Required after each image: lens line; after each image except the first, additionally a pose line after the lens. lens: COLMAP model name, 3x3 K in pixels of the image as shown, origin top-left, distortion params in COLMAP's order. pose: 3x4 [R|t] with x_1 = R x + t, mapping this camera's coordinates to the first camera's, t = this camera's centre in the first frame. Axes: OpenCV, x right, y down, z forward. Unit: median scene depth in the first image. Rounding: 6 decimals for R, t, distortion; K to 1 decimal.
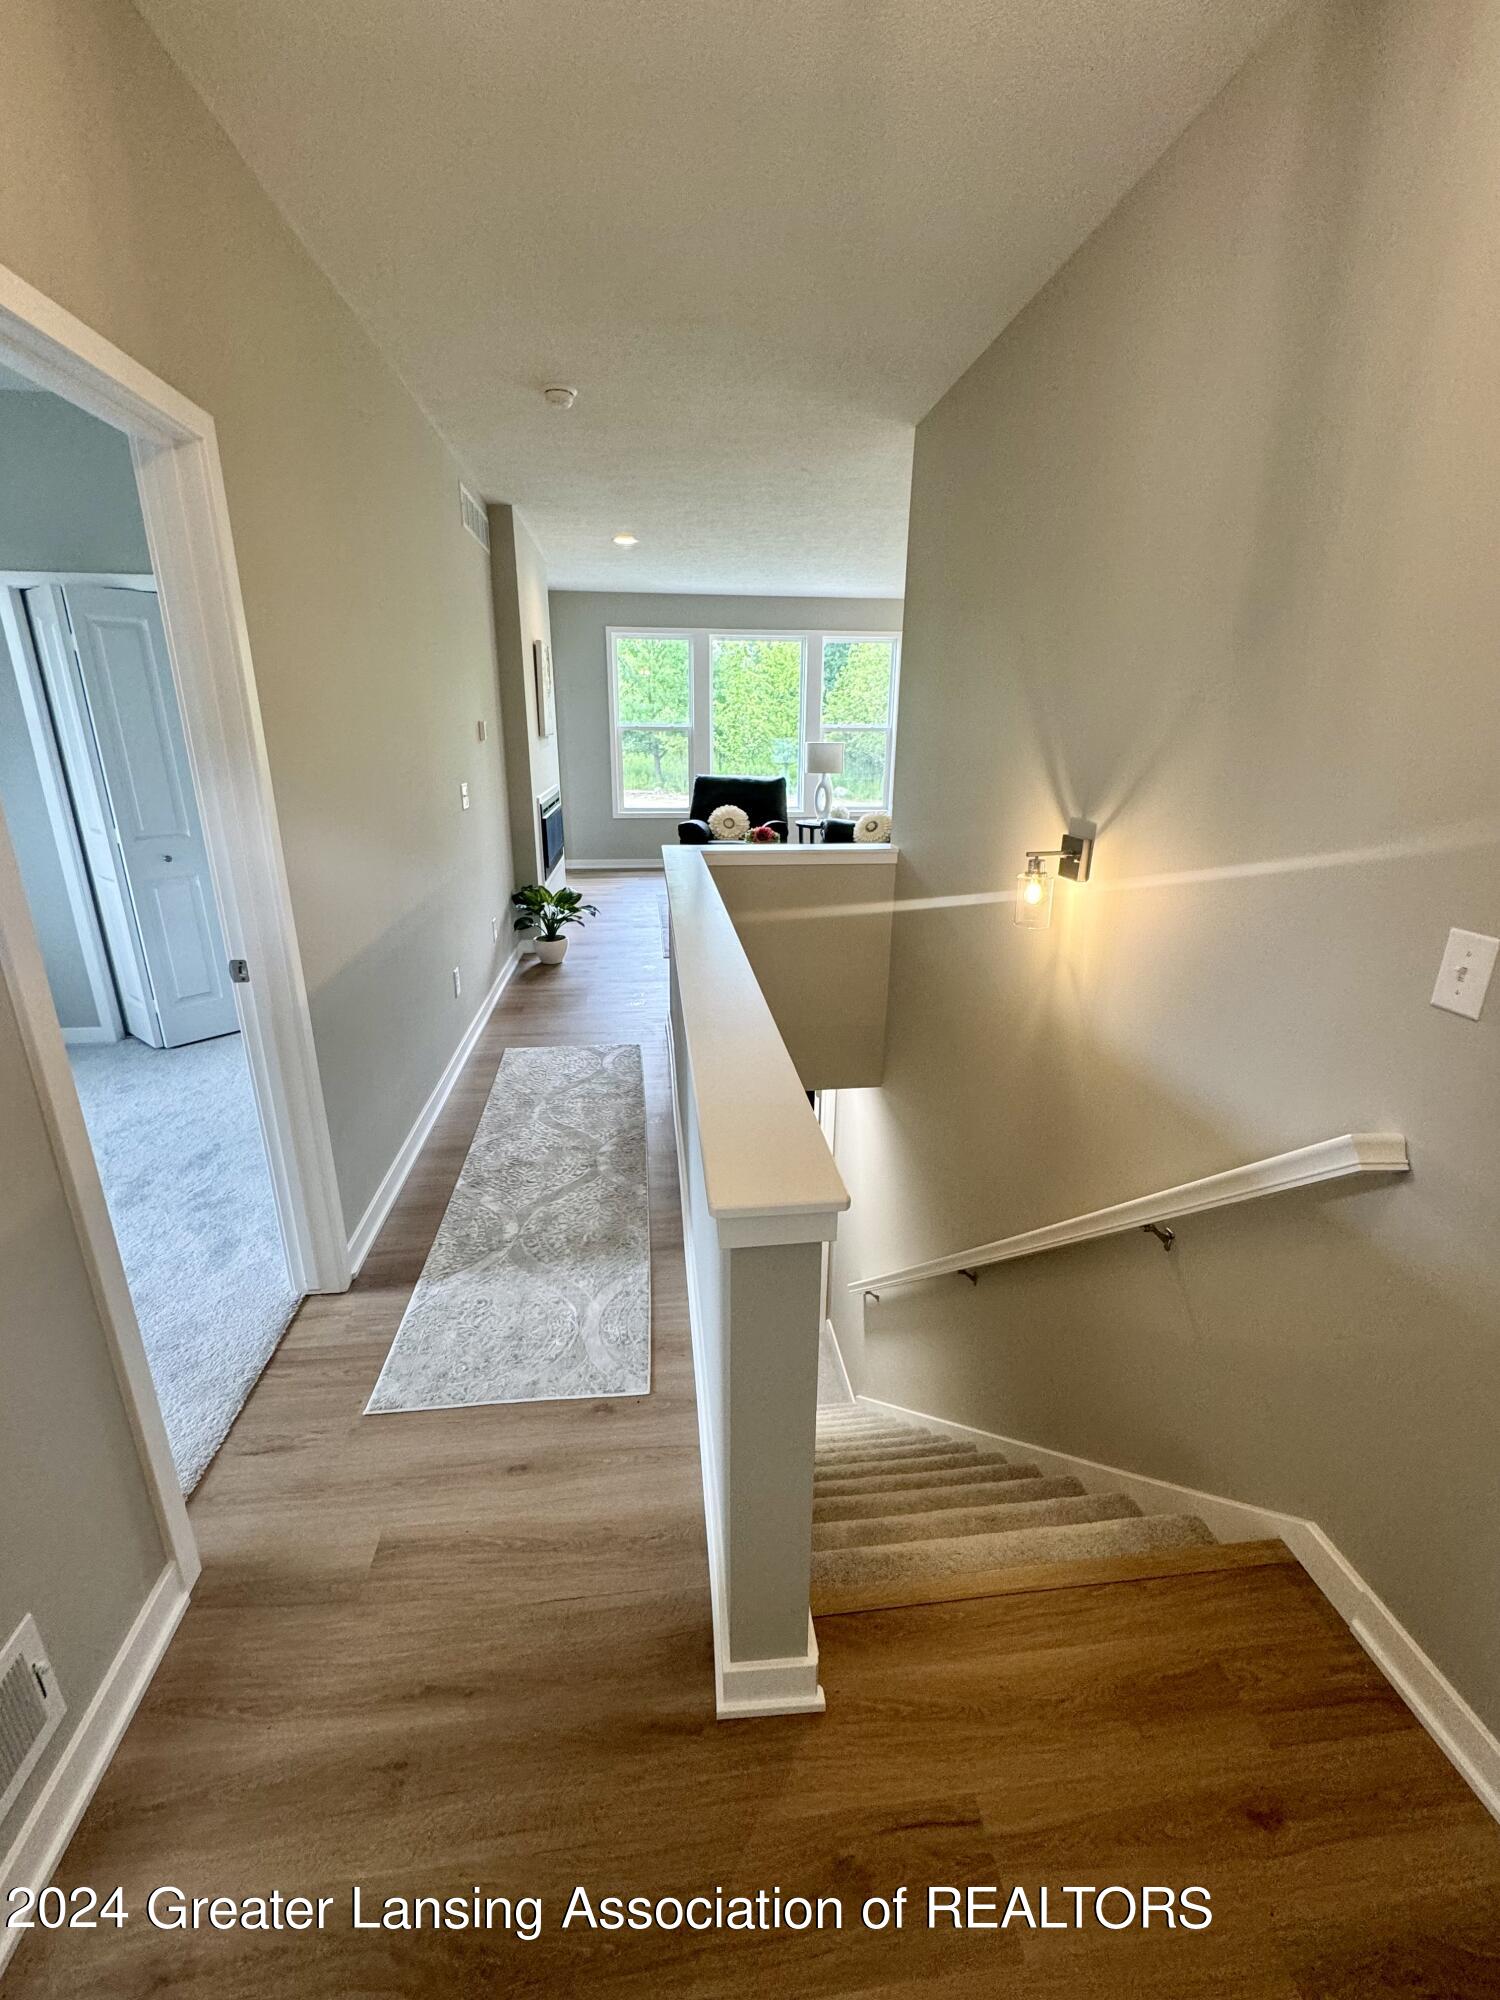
lens RADIAL K [[840.4, 0, 740.2], [0, 840.4, 996.3], [0, 0, 1]] dist [-0.001765, -0.000263]
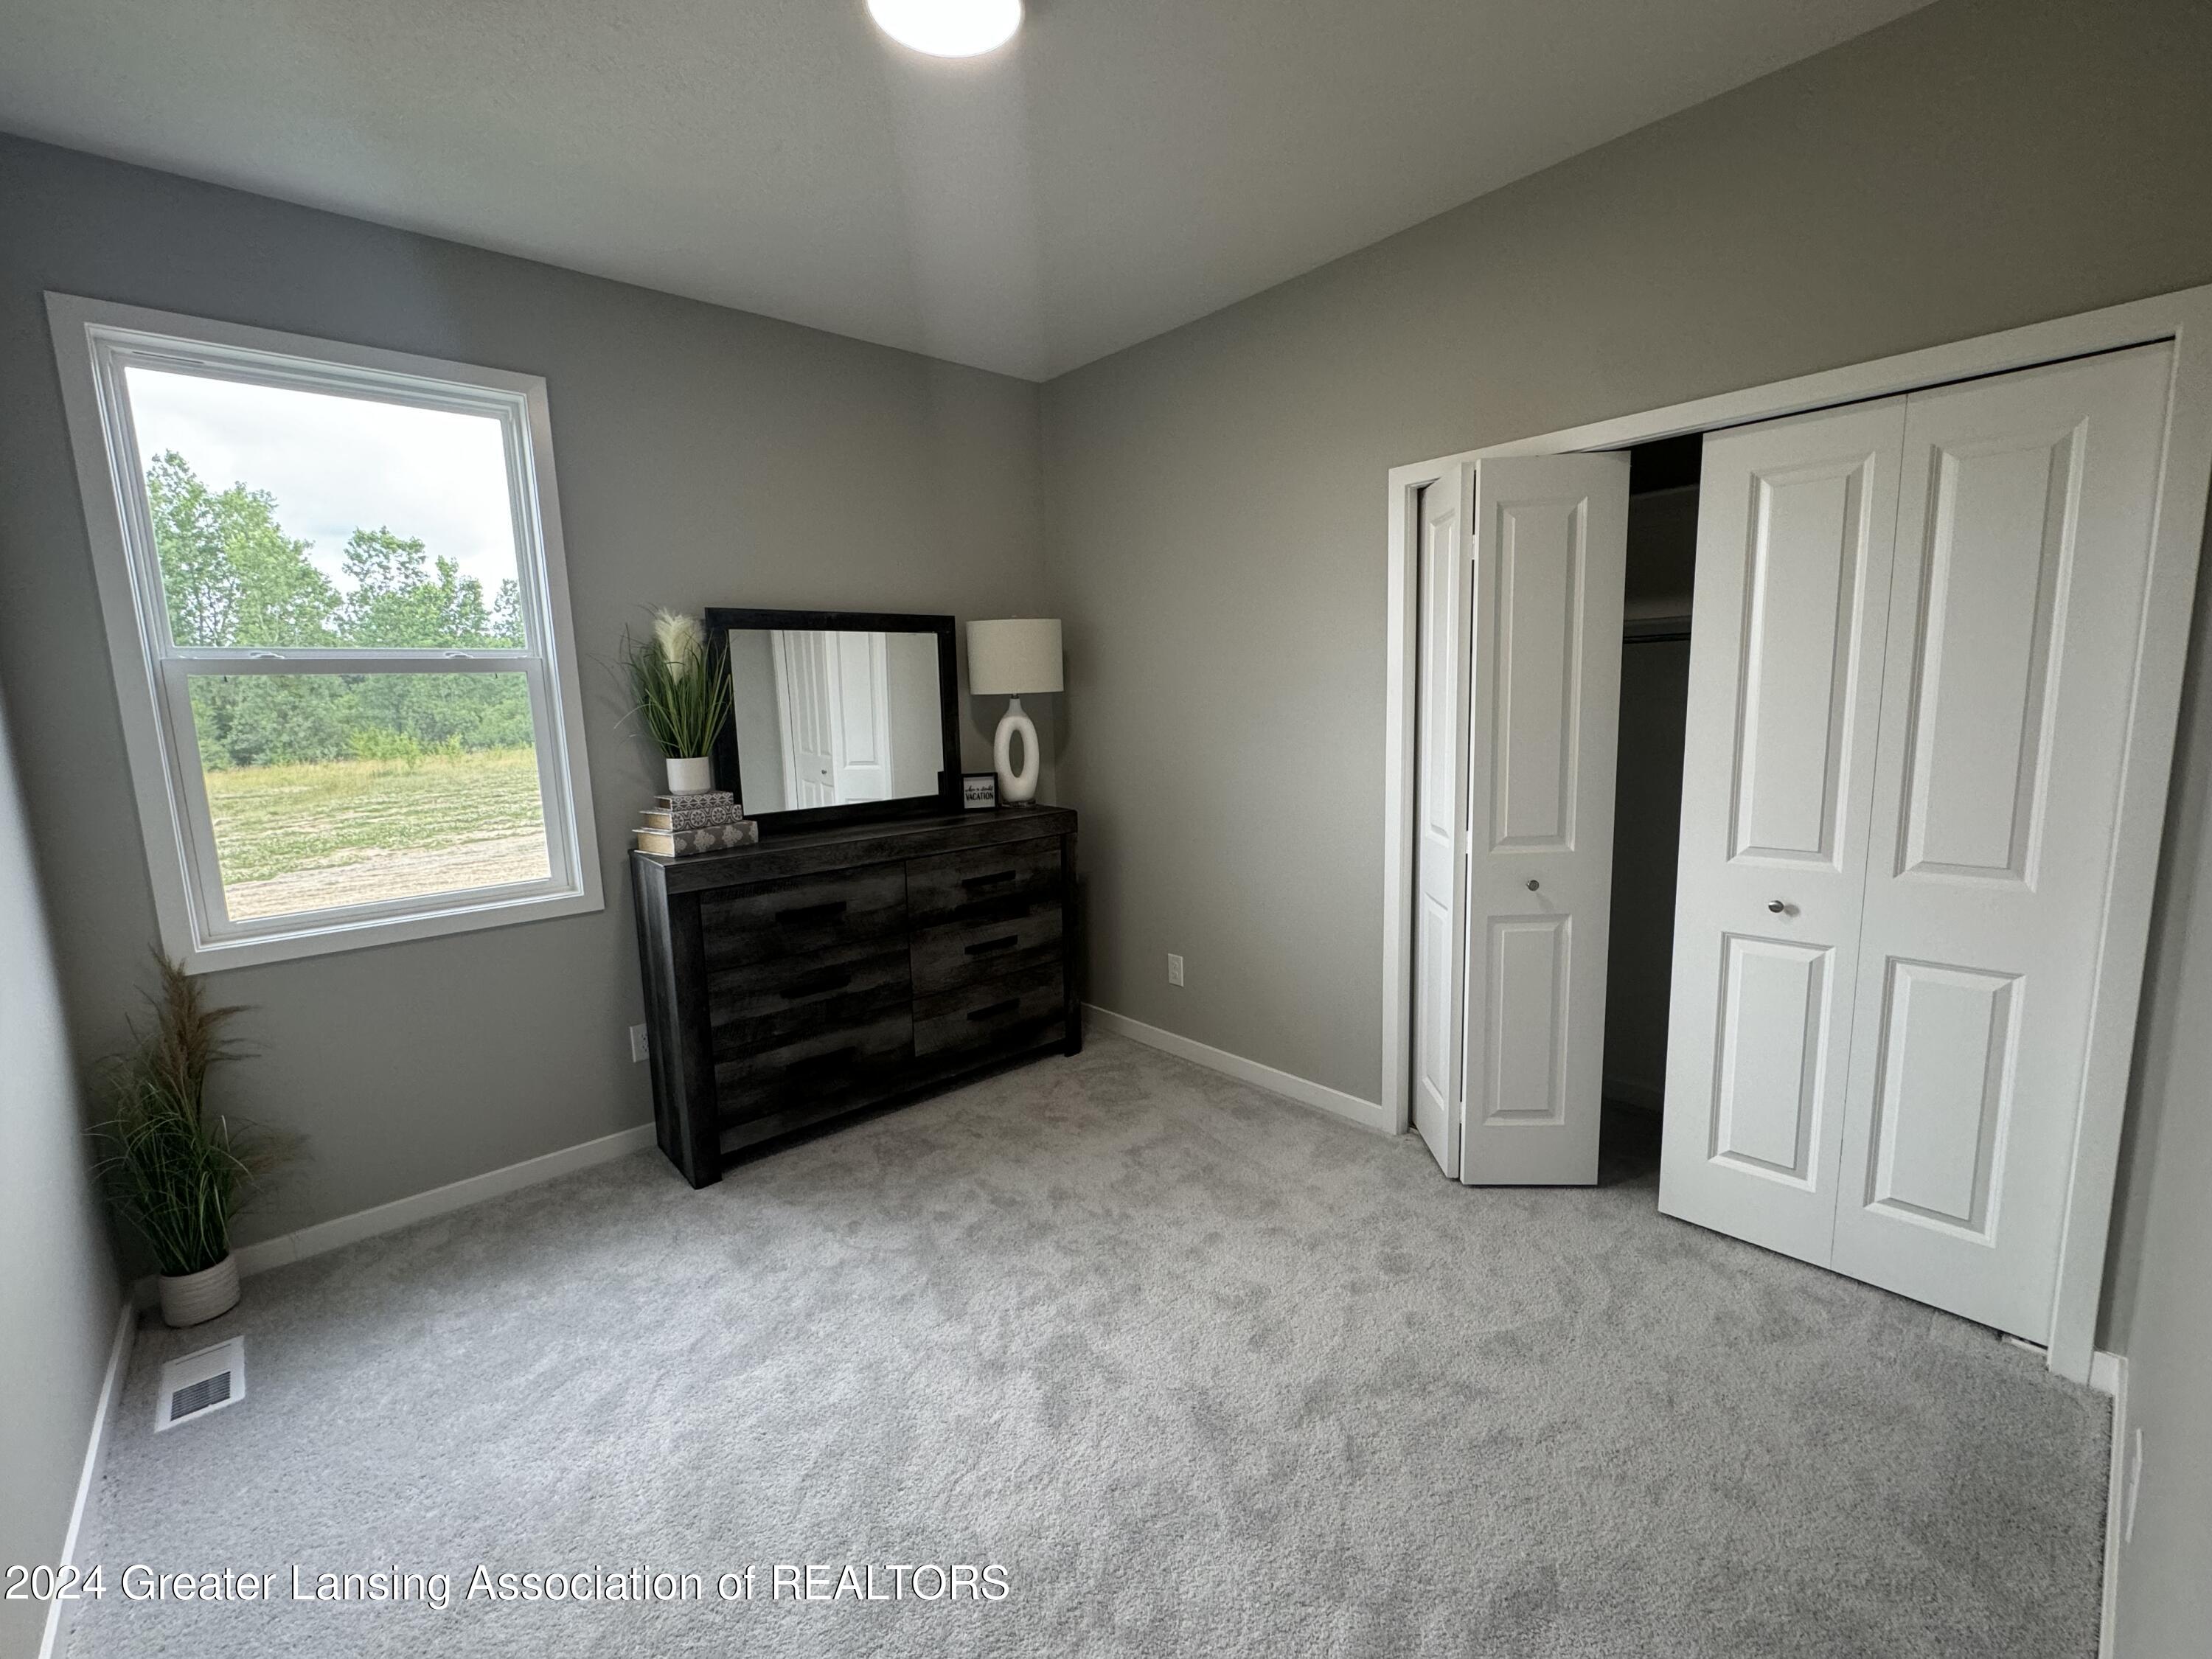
lens RADIAL K [[929.5, 0, 1107.6], [0, 929.5, 825.1], [0, 0, 1]] dist [-0.001765, -0.000263]
pose [[0.576308, 0.100041, -0.811086, -0.315426], [-0.218761, 0.975145, -0.035162, -0.112013], [0.787409, 0.197698, 0.583869, 0.357830]]
